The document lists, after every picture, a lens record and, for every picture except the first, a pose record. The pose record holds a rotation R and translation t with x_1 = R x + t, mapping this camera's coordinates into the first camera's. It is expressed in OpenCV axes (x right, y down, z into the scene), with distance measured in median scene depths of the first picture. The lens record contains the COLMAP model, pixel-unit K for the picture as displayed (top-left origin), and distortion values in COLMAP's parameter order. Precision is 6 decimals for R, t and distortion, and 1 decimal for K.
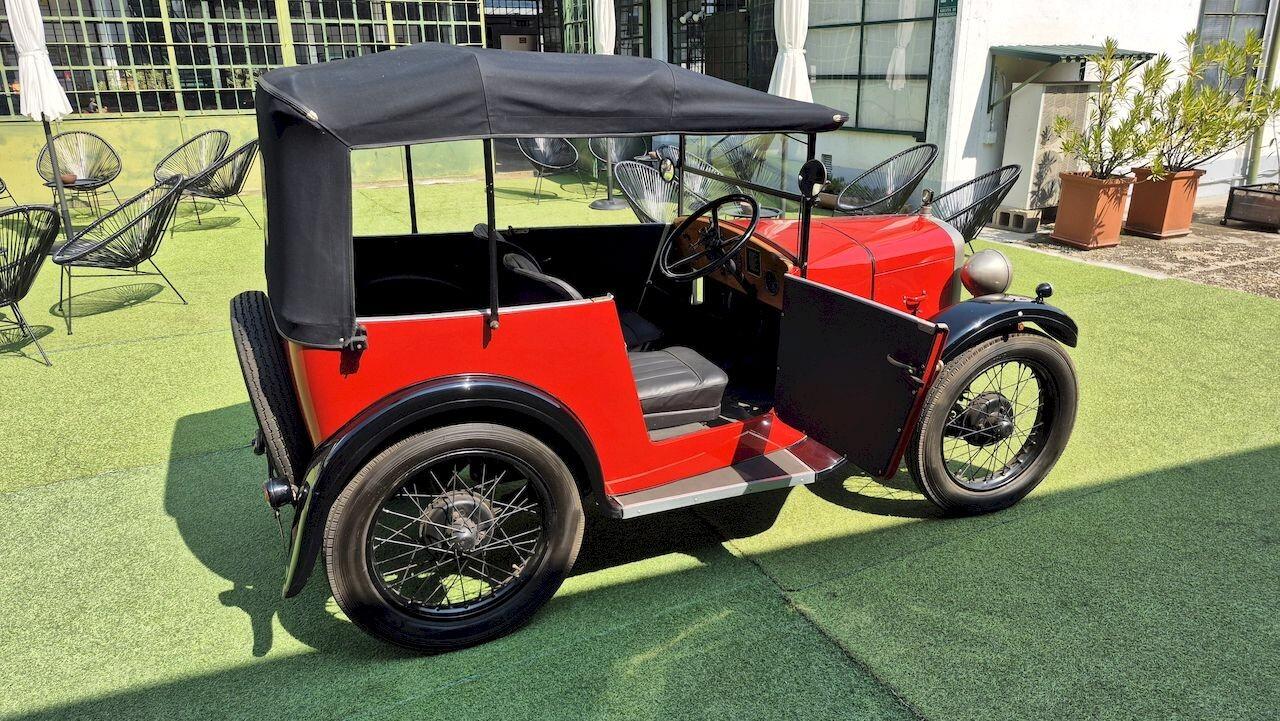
lens RADIAL K [[886.6, 0, 631.1], [0, 886.6, 360.3], [0, 0, 1]] dist [0.056938, -0.053827]
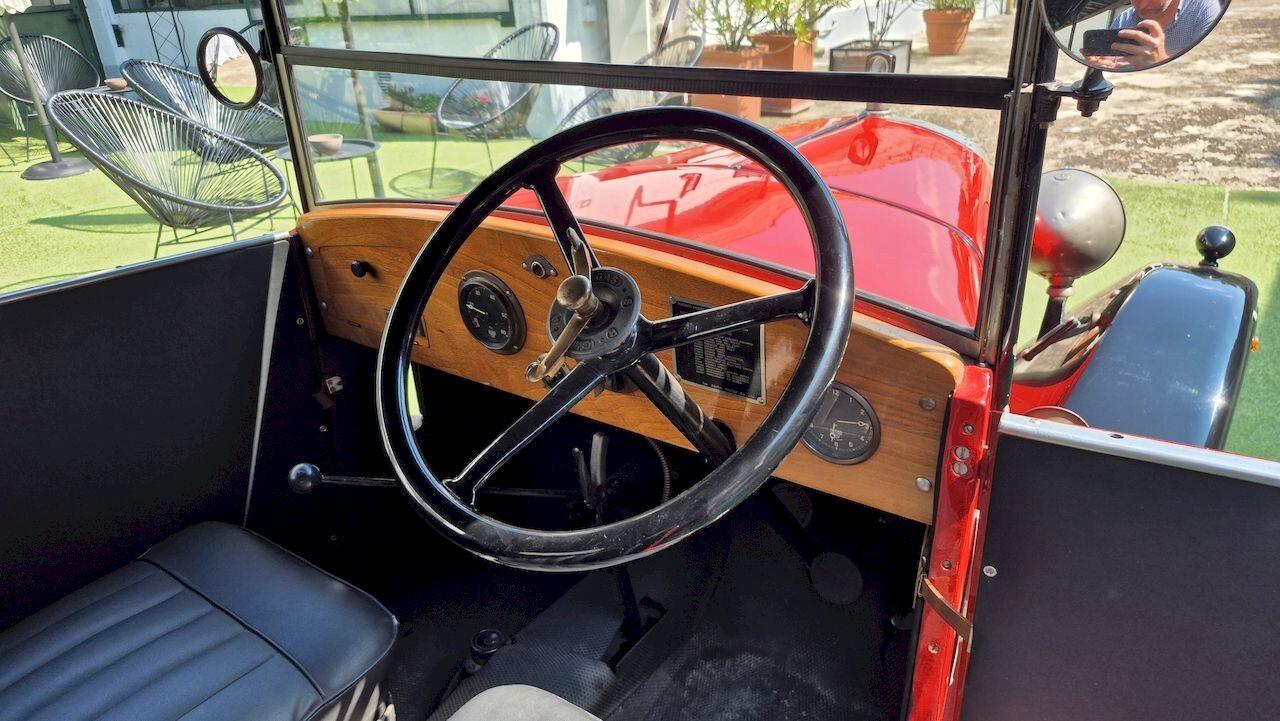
lens RADIAL K [[886.6, 0, 631.1], [0, 886.6, 360.3], [0, 0, 1]] dist [0.056938, -0.053827]
pose [[0.852271, -0.254109, 0.457234, -0.005289], [0.212232, 0.966883, 0.141754, -0.056699], [-0.478113, -0.023773, 0.877977, 0.283391]]
